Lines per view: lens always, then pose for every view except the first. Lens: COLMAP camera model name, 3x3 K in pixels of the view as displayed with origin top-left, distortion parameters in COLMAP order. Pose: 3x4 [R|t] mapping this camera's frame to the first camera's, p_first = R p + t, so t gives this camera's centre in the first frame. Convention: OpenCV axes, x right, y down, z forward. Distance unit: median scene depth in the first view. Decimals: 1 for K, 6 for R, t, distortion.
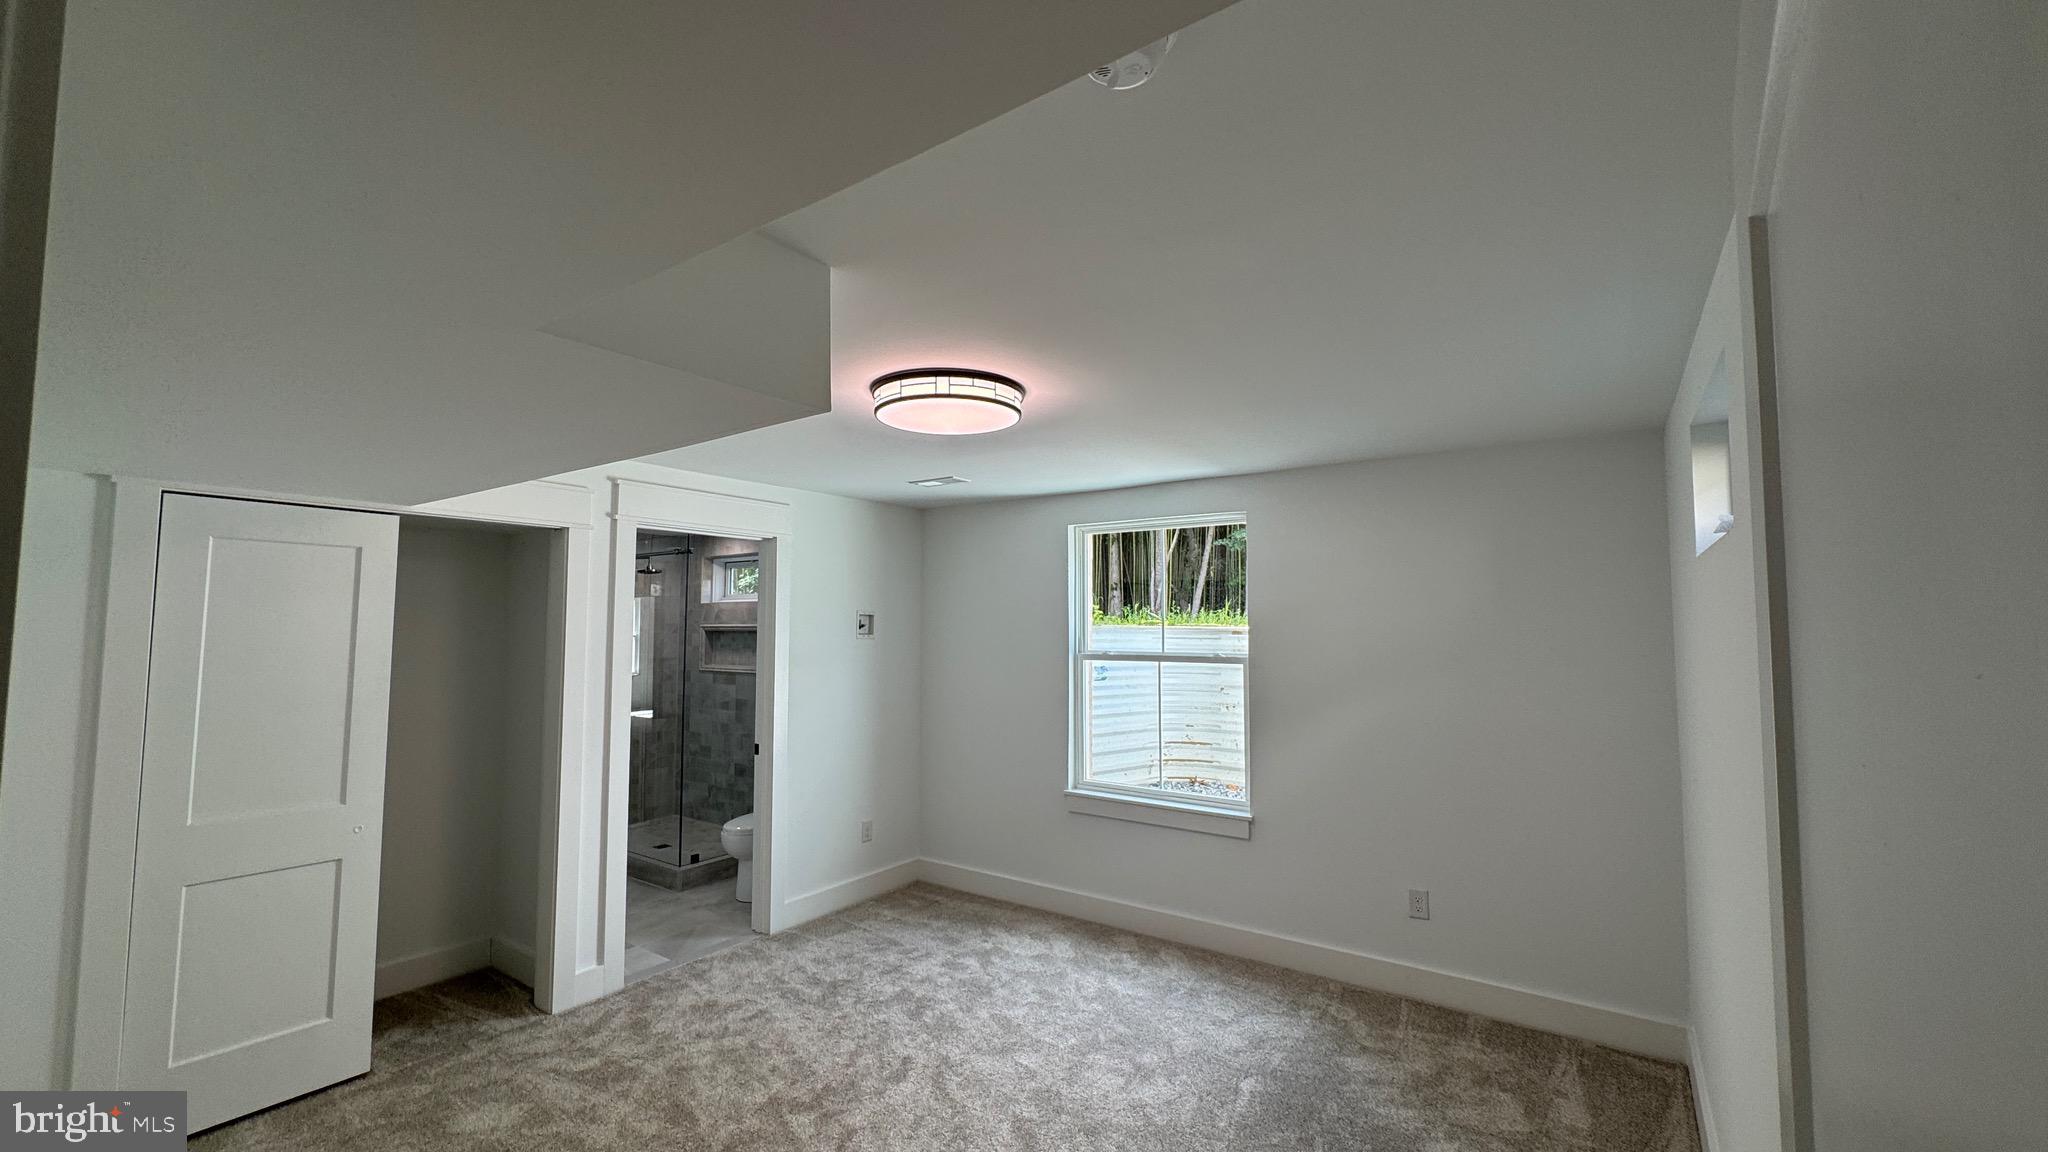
lens RADIAL K [[824.1, 0, 1024.0], [0, 824.1, 576.0], [0, 0, 1]] dist [0.001632, 0.001082]
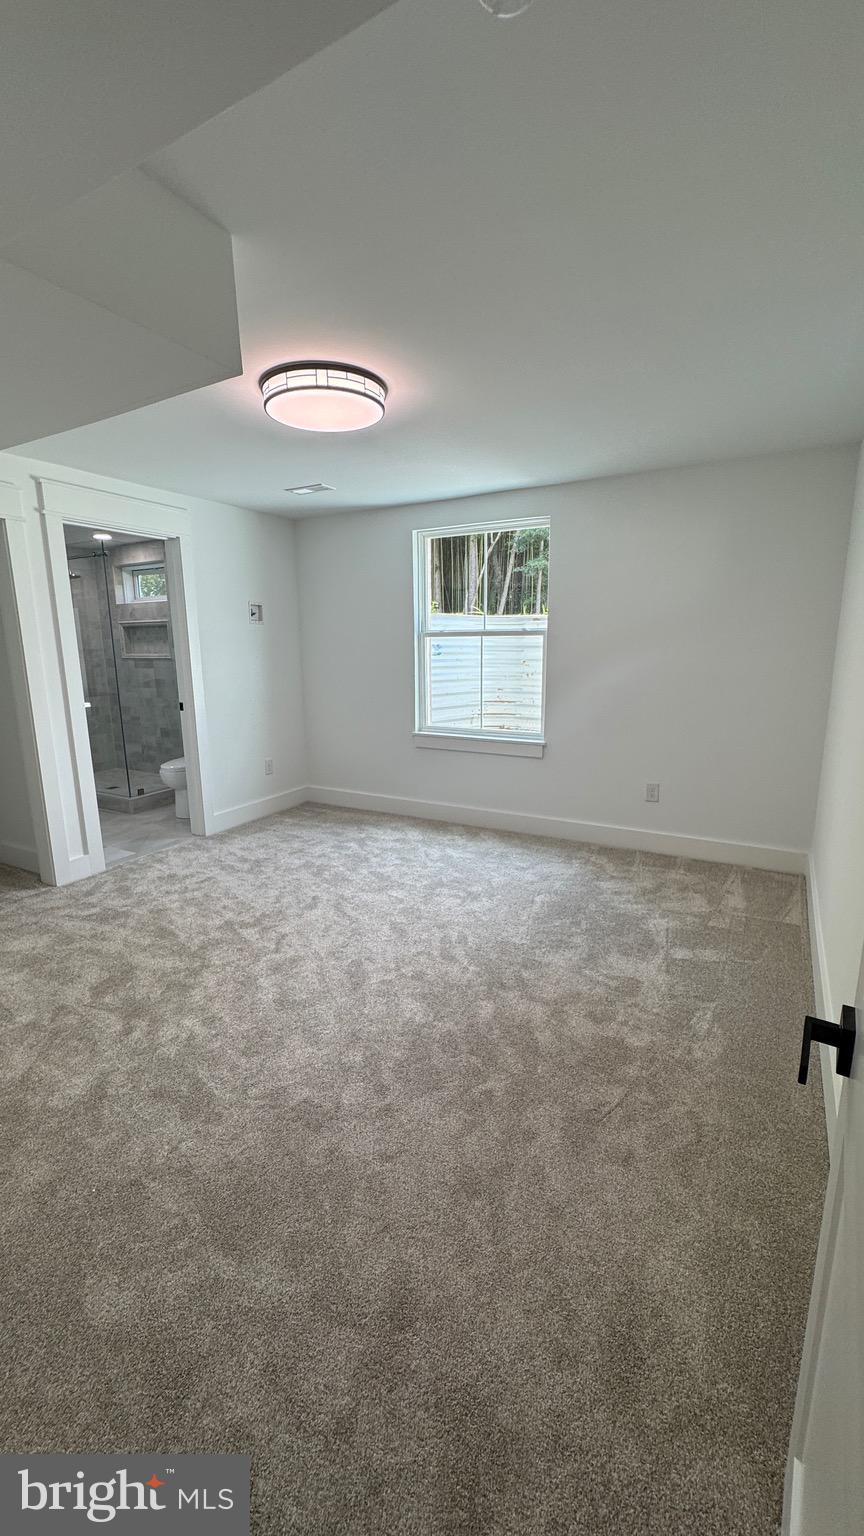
lens RADIAL K [[618.0, 0, 429.9], [0, 618.0, 767.9], [0, 0, 1]] dist [0.001632, 0.001082]
pose [[0.994812, -0.030877, 0.096935, -0.030580], [0.004833, 0.966098, 0.258132, 0.059986], [-0.101619, -0.256324, 0.961234, -0.027627]]
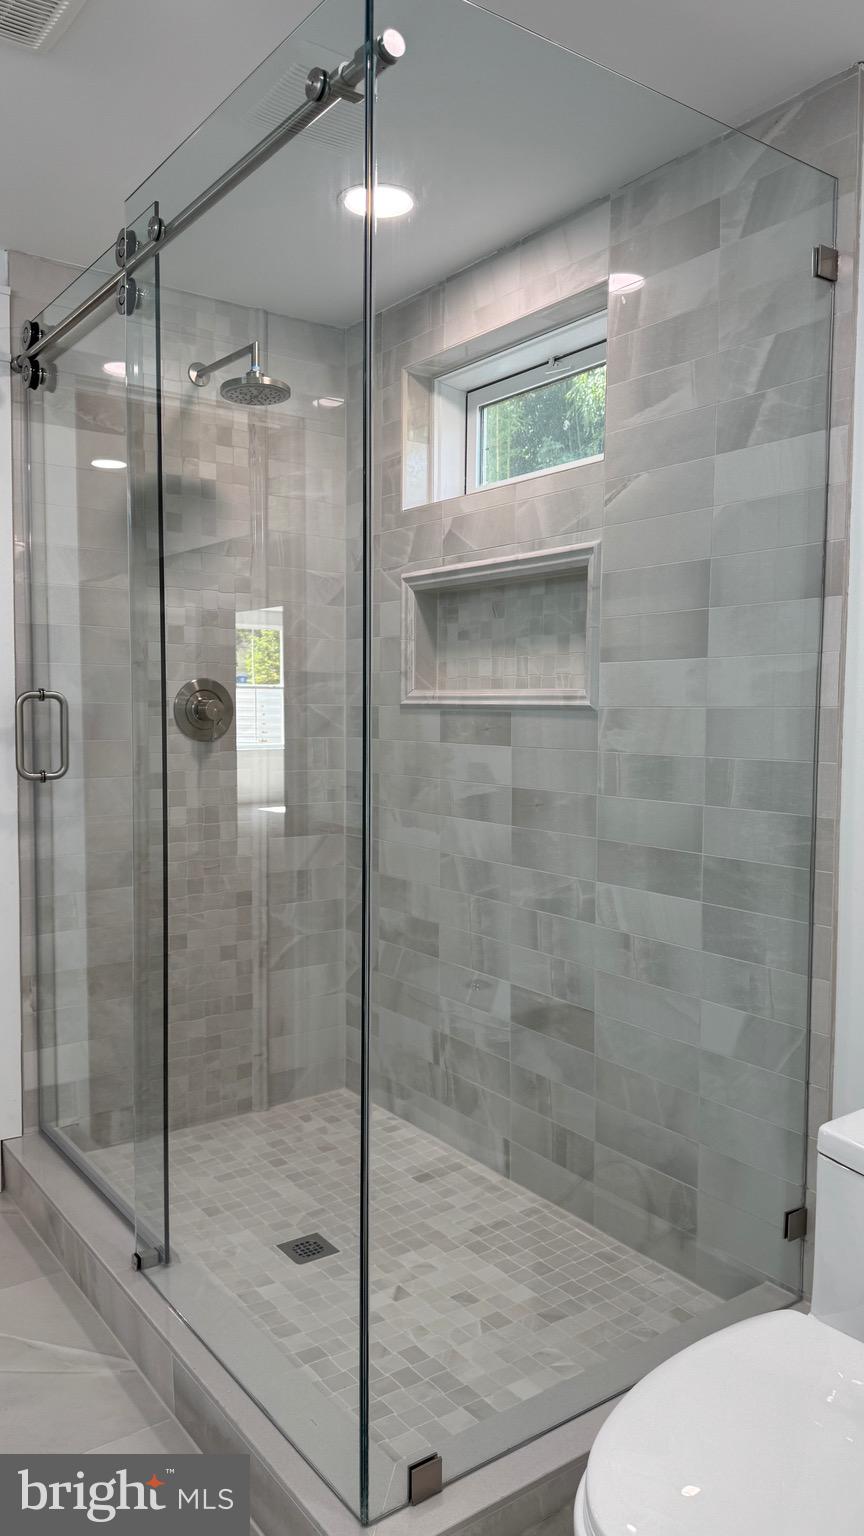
lens RADIAL K [[1103.5, 0, 432.0], [0, 1103.5, 768.0], [0, 0, 1]] dist [0.212069, -0.307175]
pose [[0.948330, 0.024371, -0.316349, -0.419100], [0.013921, 0.992890, 0.118222, 0.154254], [0.316980, -0.116518, 0.941248, 1.007535]]
